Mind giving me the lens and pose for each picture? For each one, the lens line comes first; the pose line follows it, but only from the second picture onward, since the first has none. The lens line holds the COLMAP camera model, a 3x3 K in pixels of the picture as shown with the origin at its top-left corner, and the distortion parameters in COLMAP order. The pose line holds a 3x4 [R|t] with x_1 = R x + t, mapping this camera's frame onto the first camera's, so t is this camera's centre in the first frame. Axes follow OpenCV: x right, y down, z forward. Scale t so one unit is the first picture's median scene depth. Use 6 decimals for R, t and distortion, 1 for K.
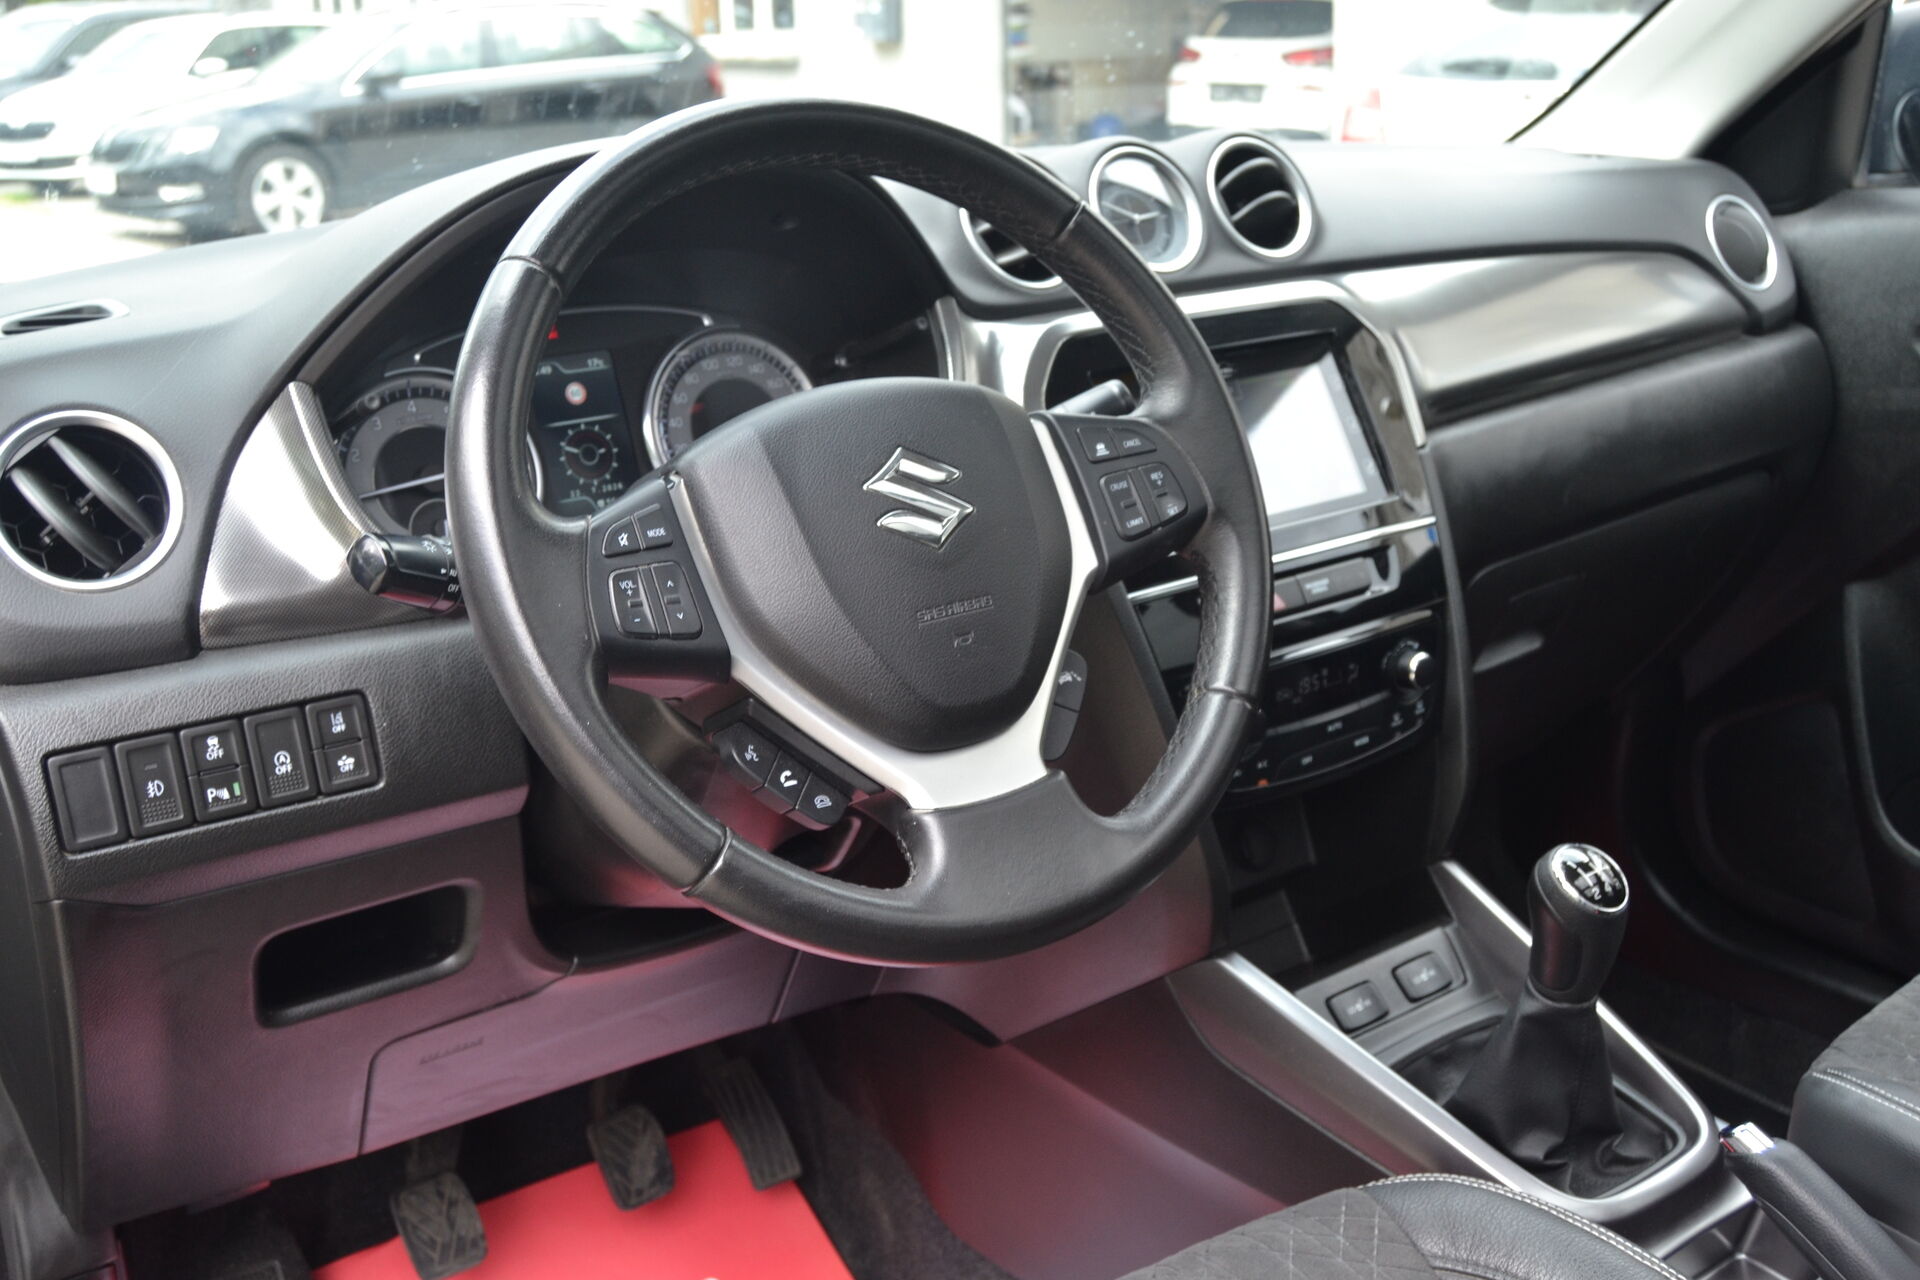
lens RADIAL K [[1932.8, 0, 960.0], [0, 1932.8, 640.0], [0, 0, 1]] dist [-0.062264, -0.005507]
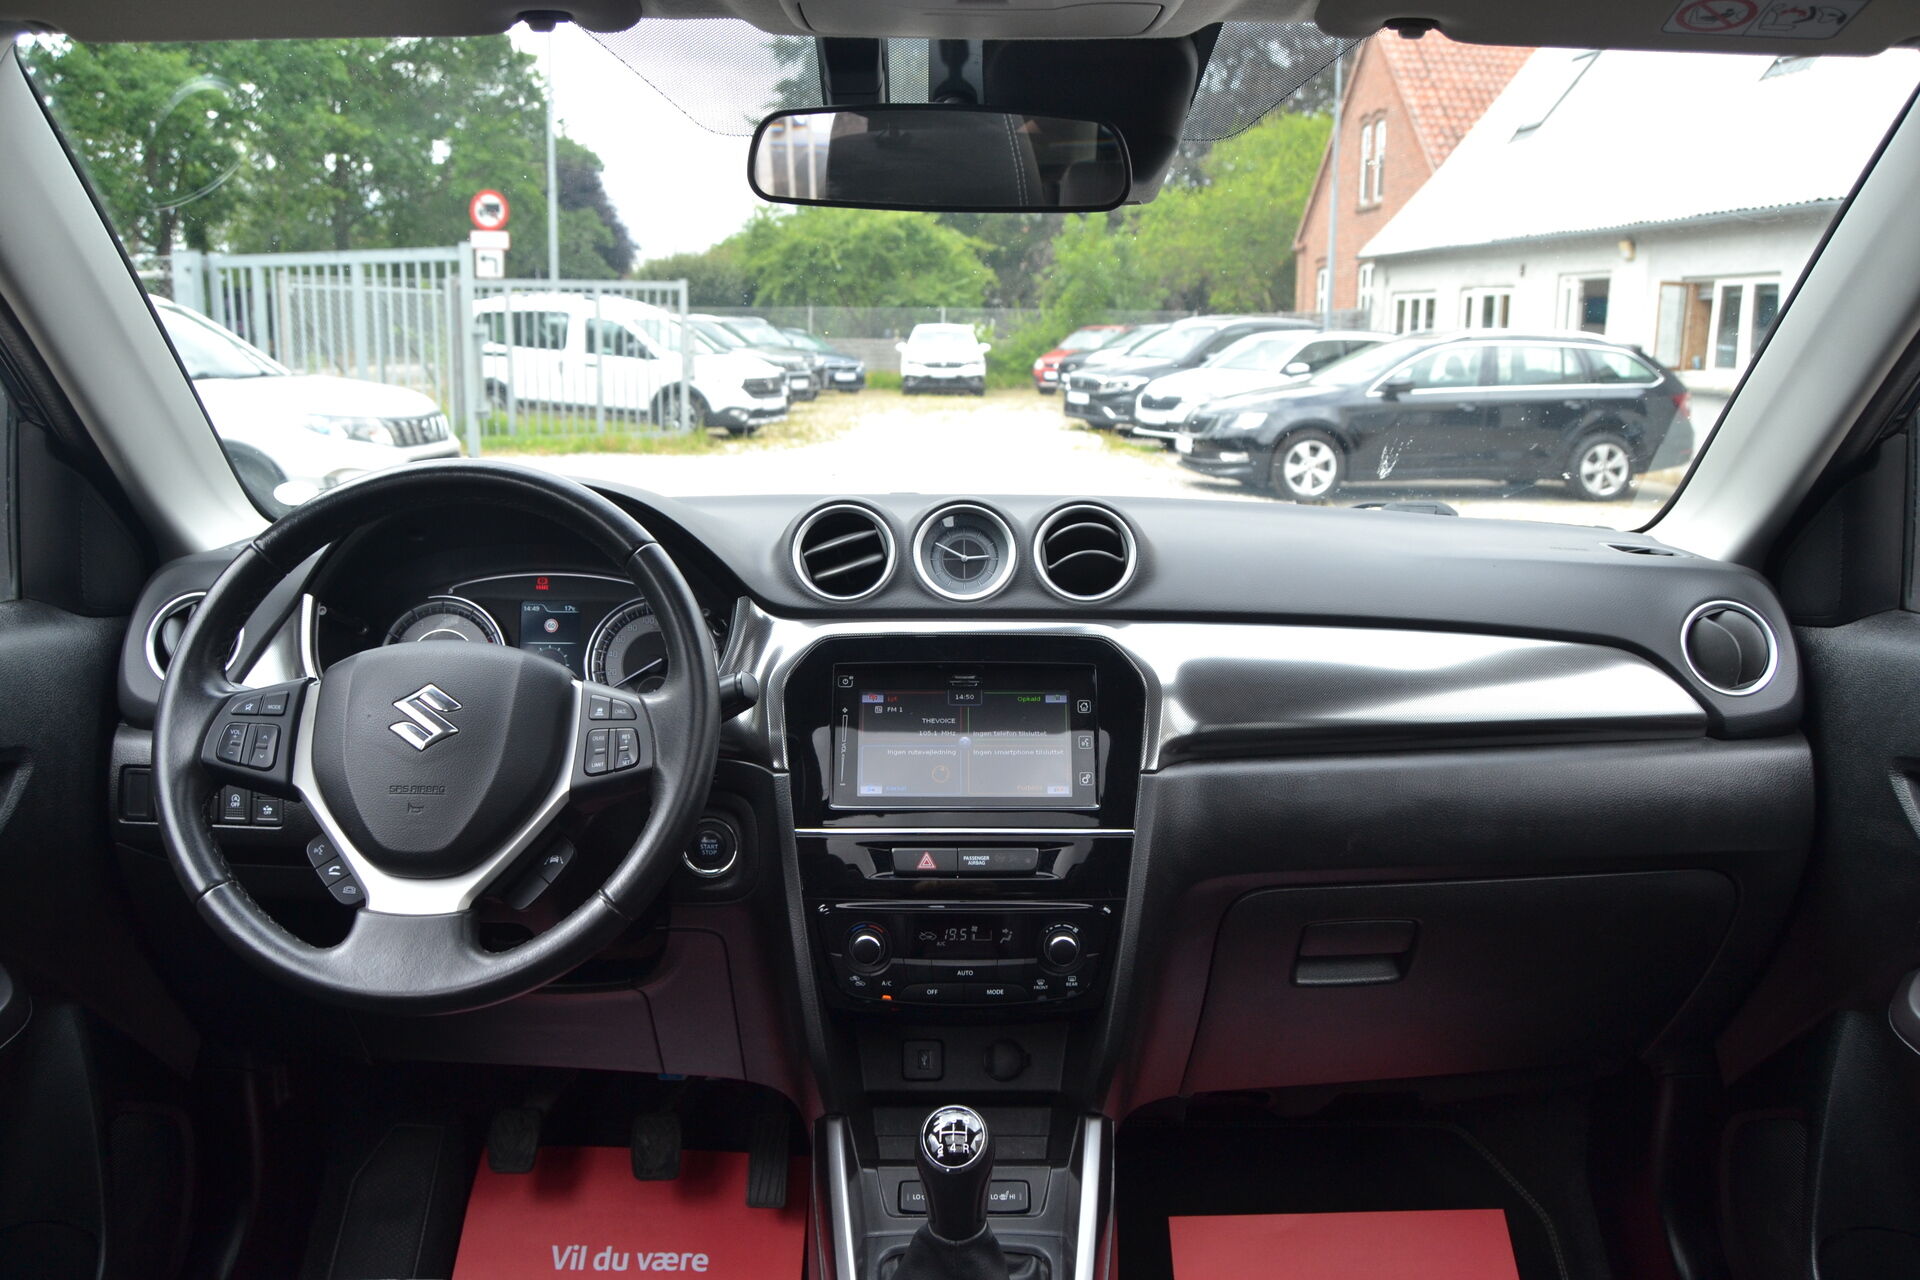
lens RADIAL K [[1502.9, 0, 960.0], [0, 1502.9, 640.0], [0, 0, 1]] dist [-0.112021, 0.055905]
pose [[0.809567, 0.145871, -0.568614, 0.513288], [-0.208921, 0.976809, -0.046864, -0.086422], [0.548591, 0.156735, 0.821268, 0.120887]]
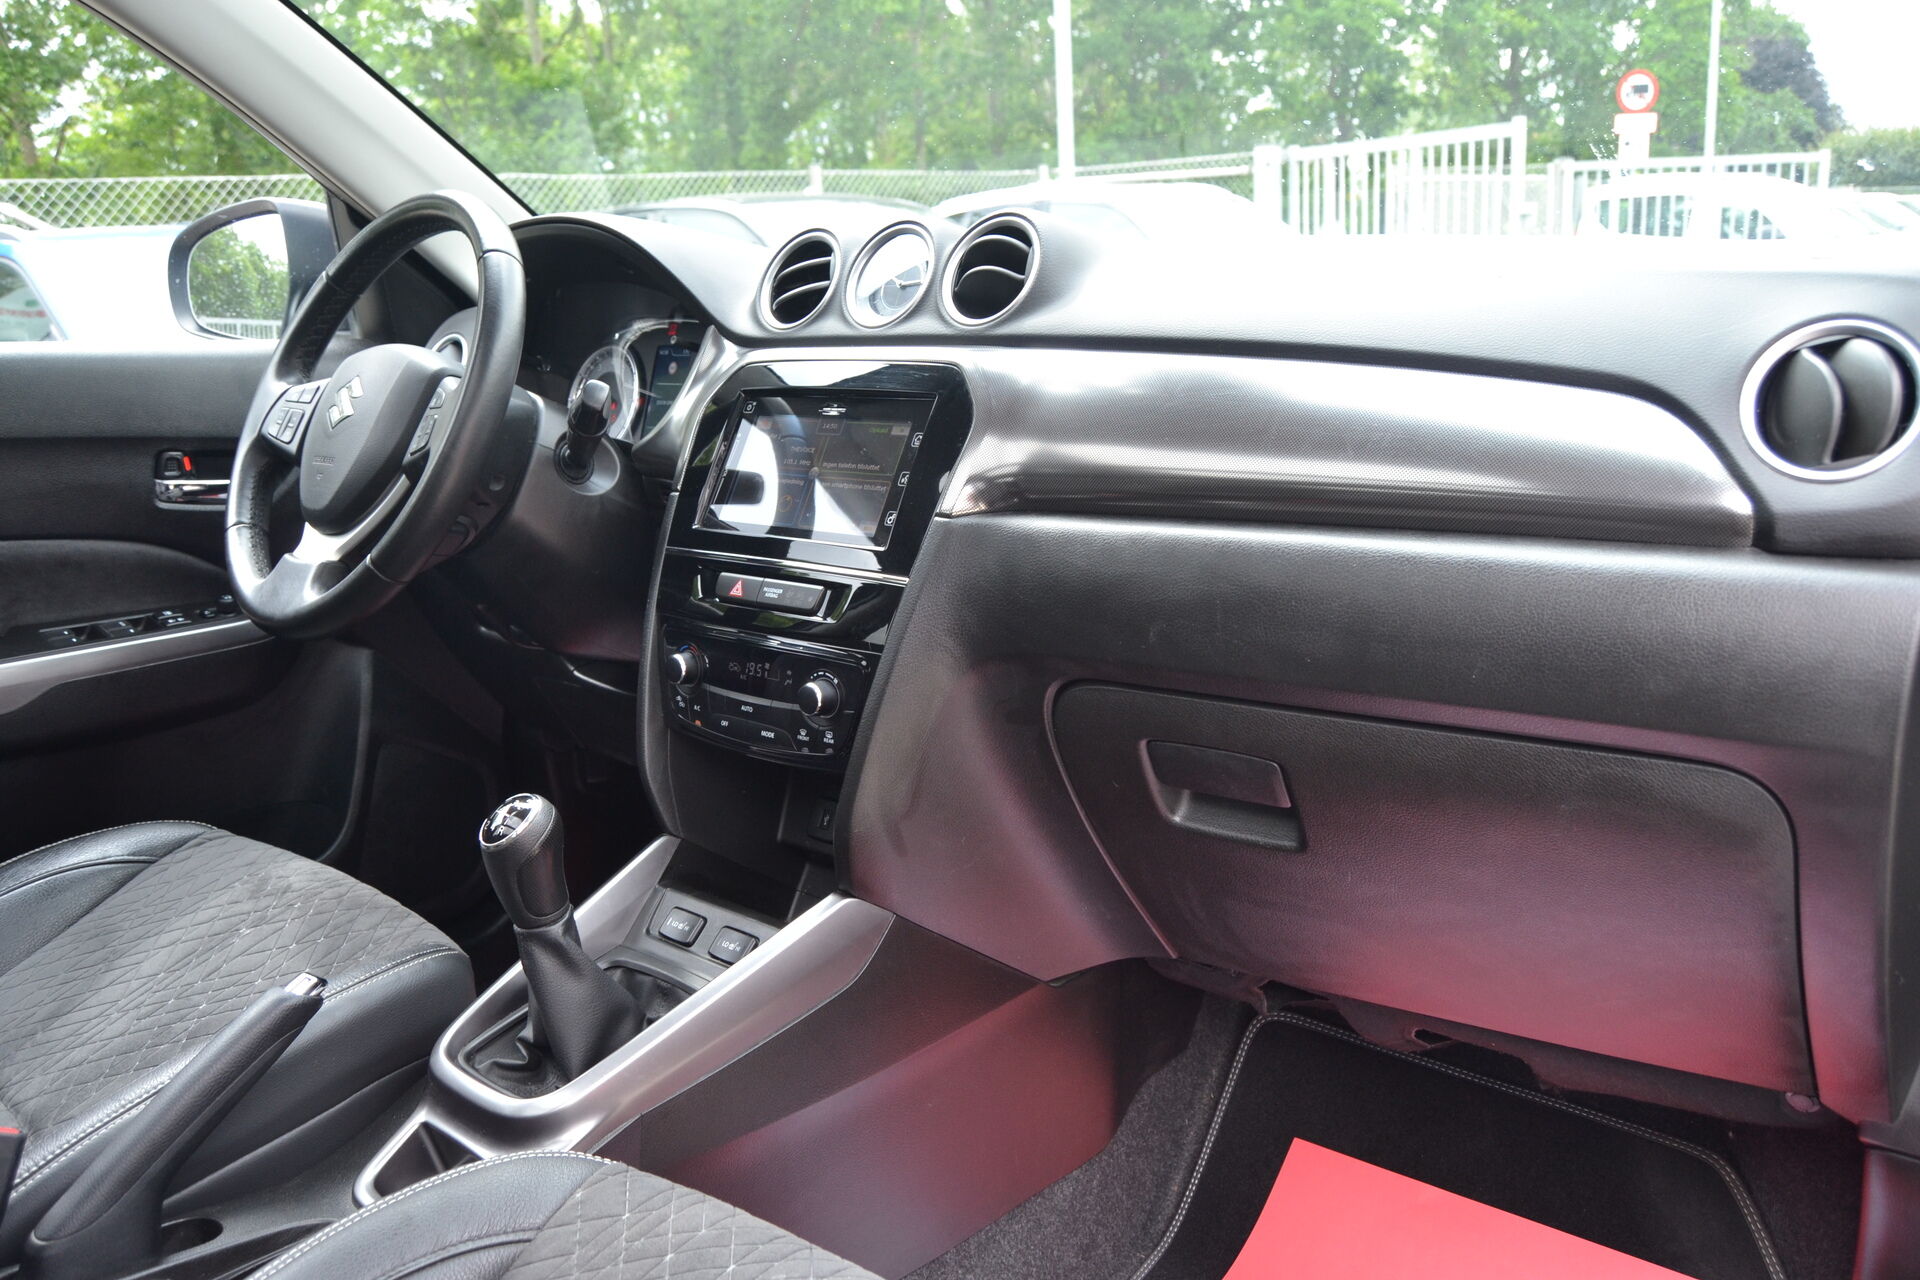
lens RADIAL K [[1507.5, 0, 962.0], [0, 1507.5, 668.3], [0, 0, 1]] dist [-0.119617, 0.073374]
pose [[0.207425, 0.269996, -0.940254, 0.781347], [-0.262815, 0.941202, 0.212290, -0.150800], [0.942286, 0.203078, 0.266188, 0.629964]]
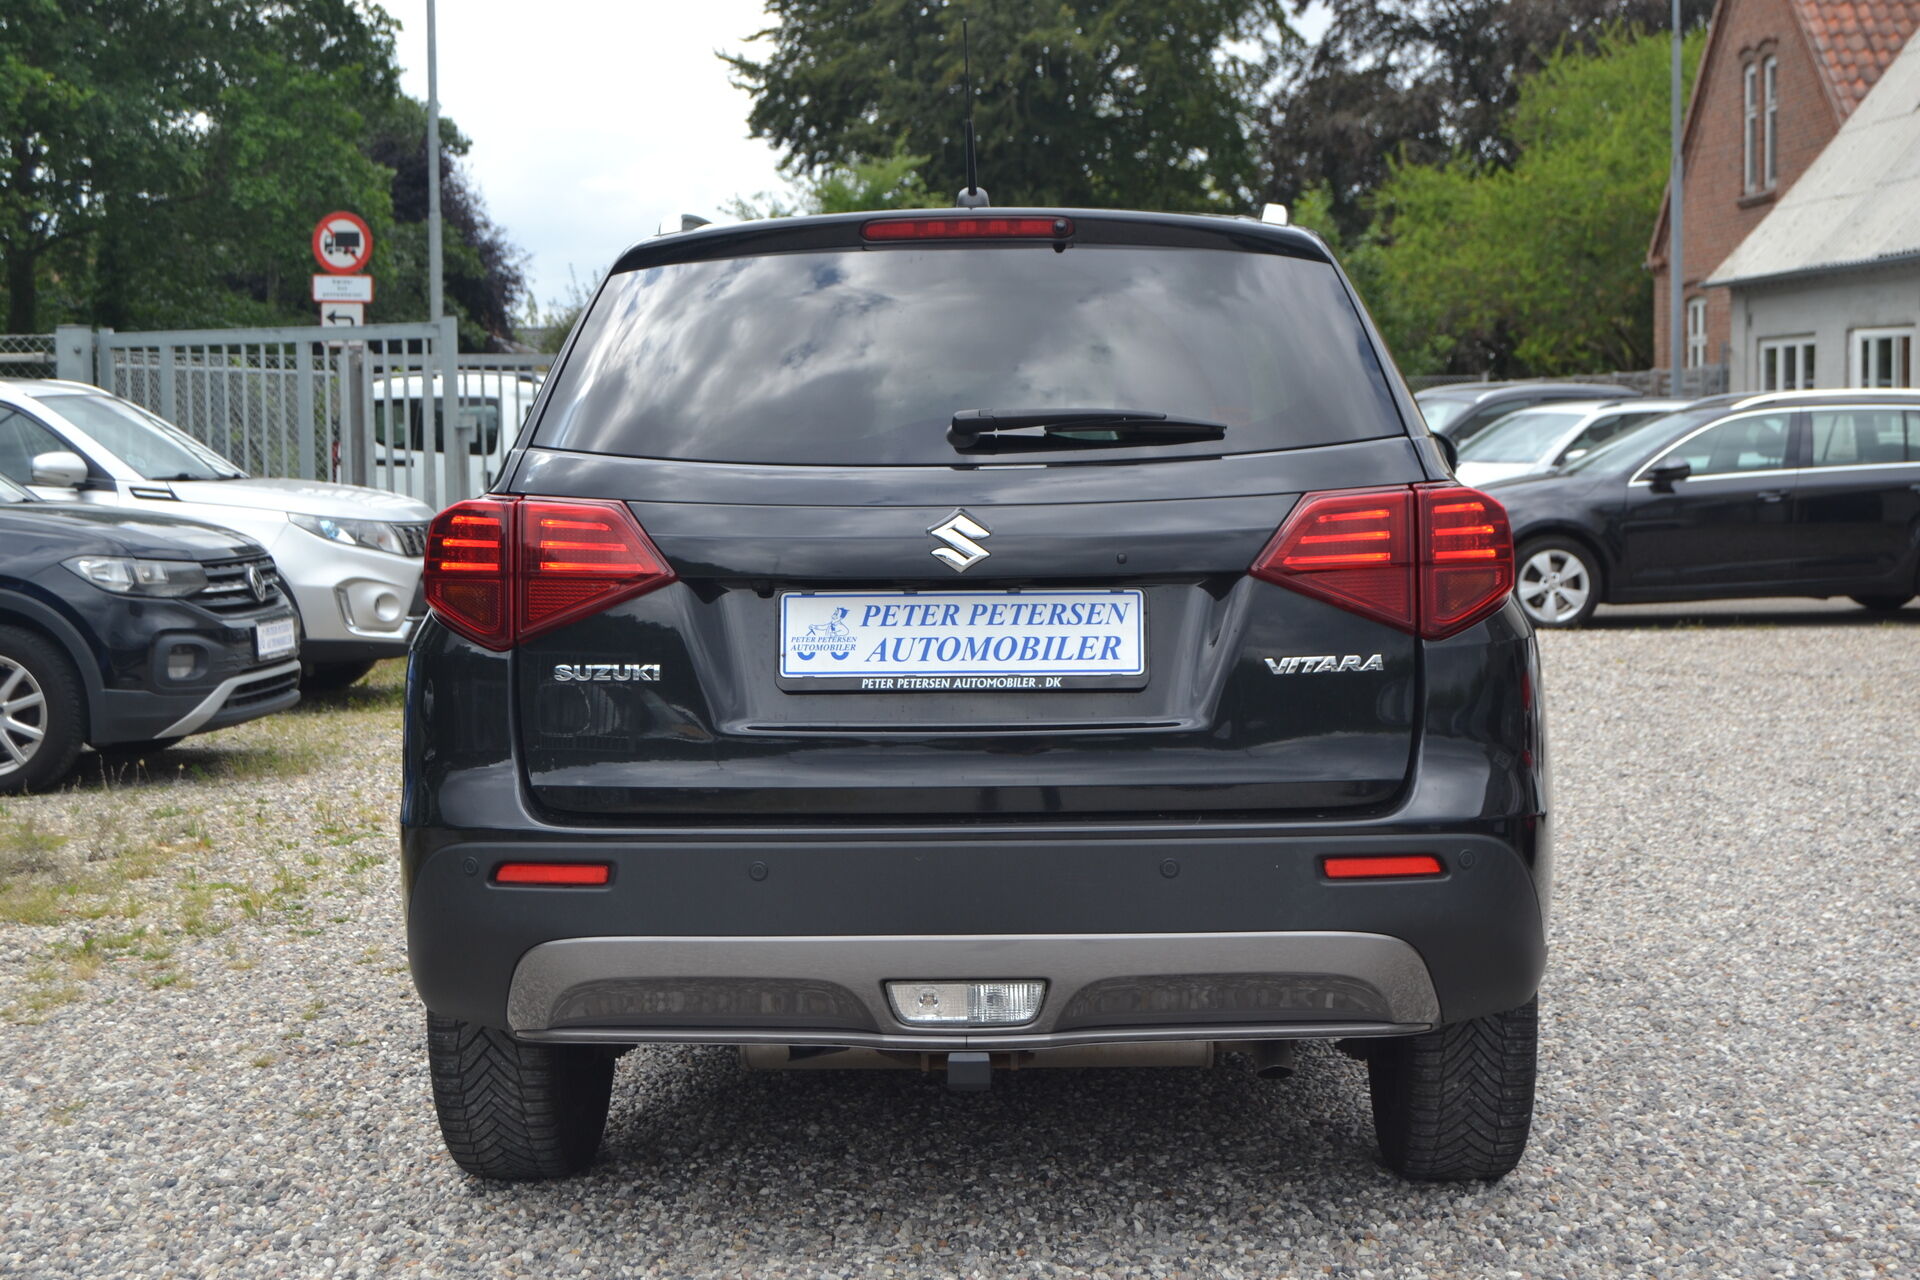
lens RADIAL K [[2936.6, 0, 960.0], [0, 2936.6, 640.0], [0, 0, 1]] dist [0.019125, -0.439436]
pose [[0.779759, 0.055085, -0.623652, 2.781095], [-0.198330, 0.966554, -0.162602, 0.801791], [0.593836, 0.250479, 0.764603, -2.615186]]
